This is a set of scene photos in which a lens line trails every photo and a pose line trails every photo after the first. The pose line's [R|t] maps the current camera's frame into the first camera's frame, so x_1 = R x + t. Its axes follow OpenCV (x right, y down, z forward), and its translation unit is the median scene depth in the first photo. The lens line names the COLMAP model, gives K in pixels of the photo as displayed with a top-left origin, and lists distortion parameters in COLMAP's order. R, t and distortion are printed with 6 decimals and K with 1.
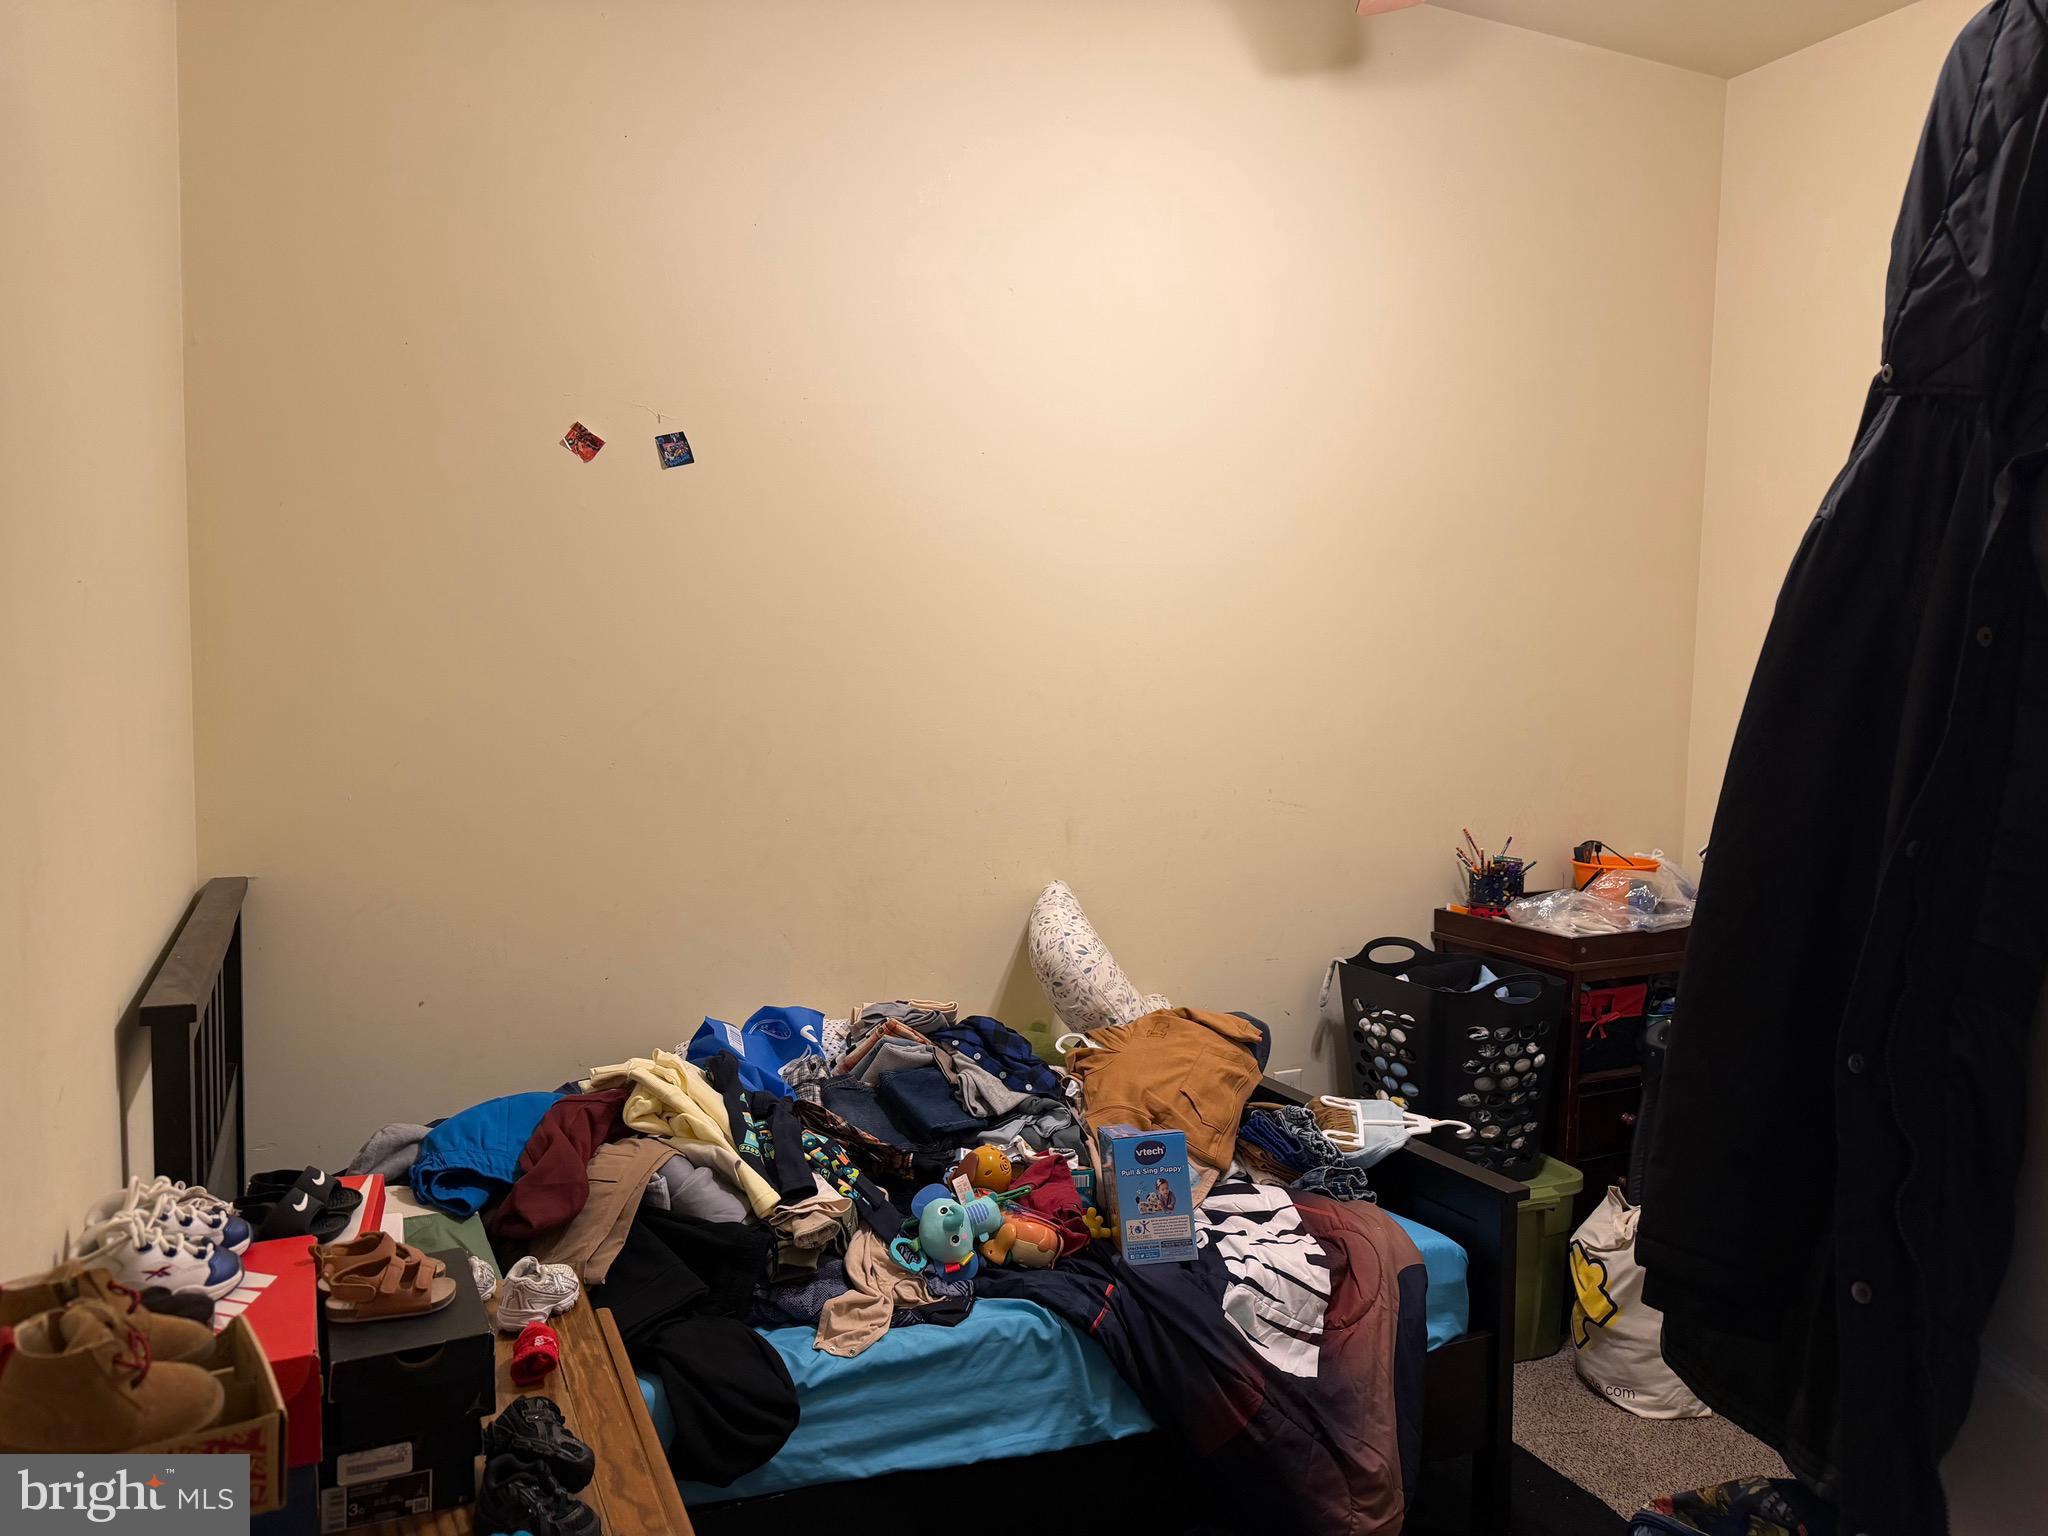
lens RADIAL K [[1465.2, 0, 1021.8], [0, 1465.2, 766.8], [0, 0, 1]] dist [0.051644, -0.060488]
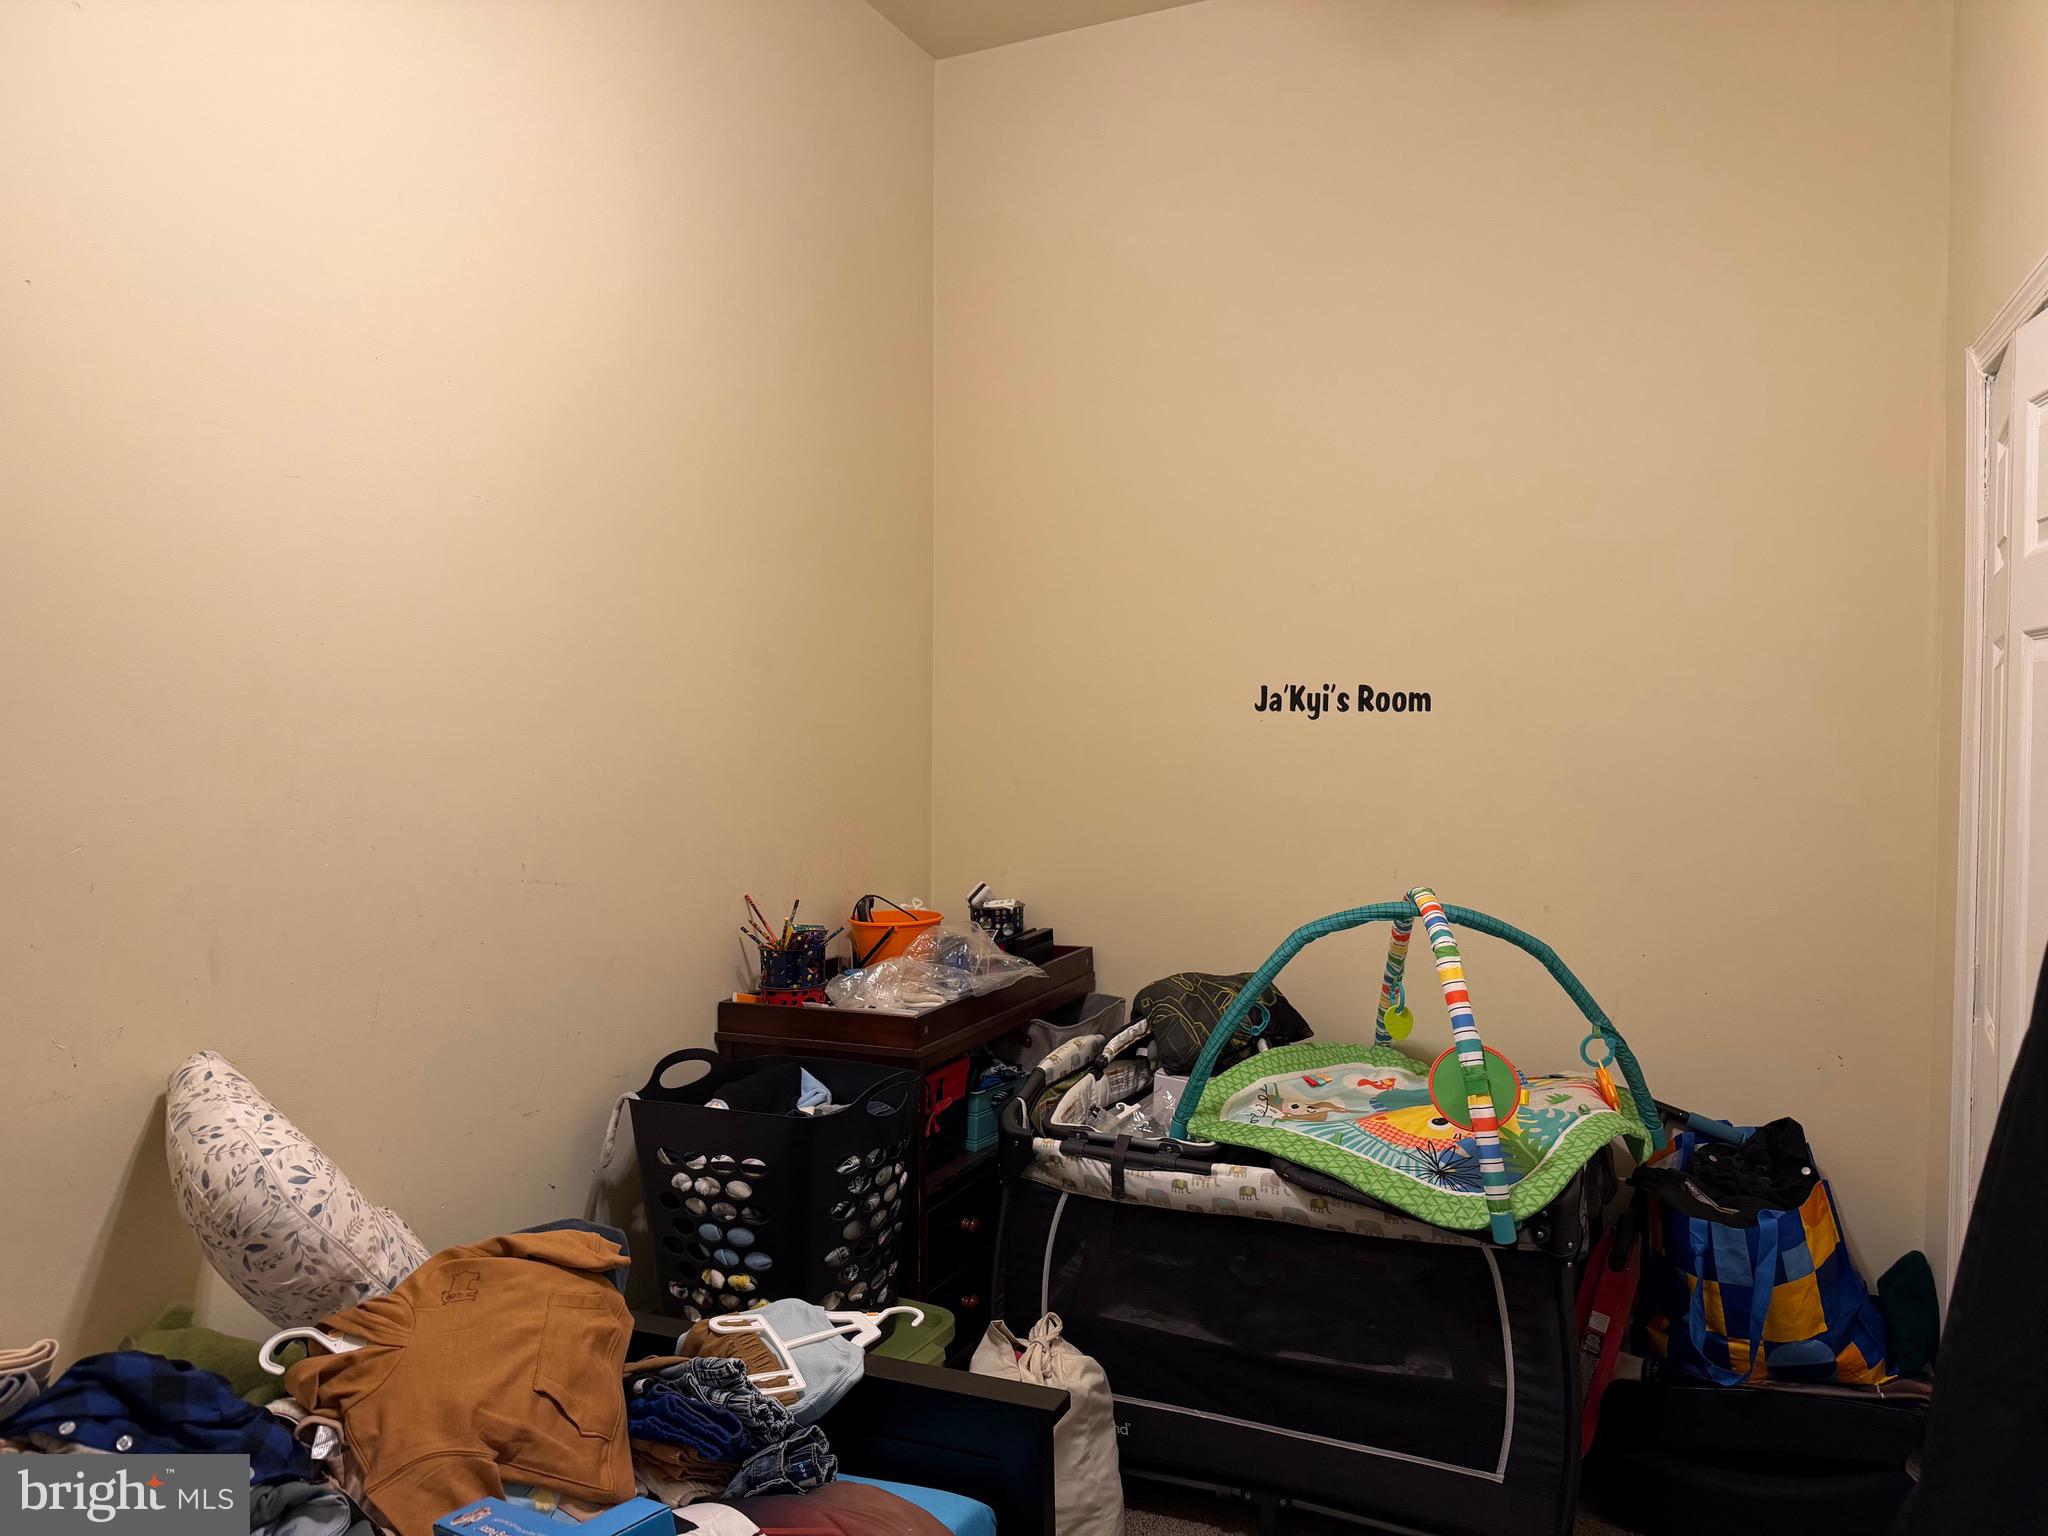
lens RADIAL K [[1465.2, 0, 1046.6], [0, 1465.2, 734.6], [0, 0, 1]] dist [0.051644, -0.060488]
pose [[0.760985, -0.020366, 0.648450, -0.104715], [0.056429, 0.997797, -0.034884, -0.007976], [-0.646311, 0.063138, 0.760457, 0.366612]]
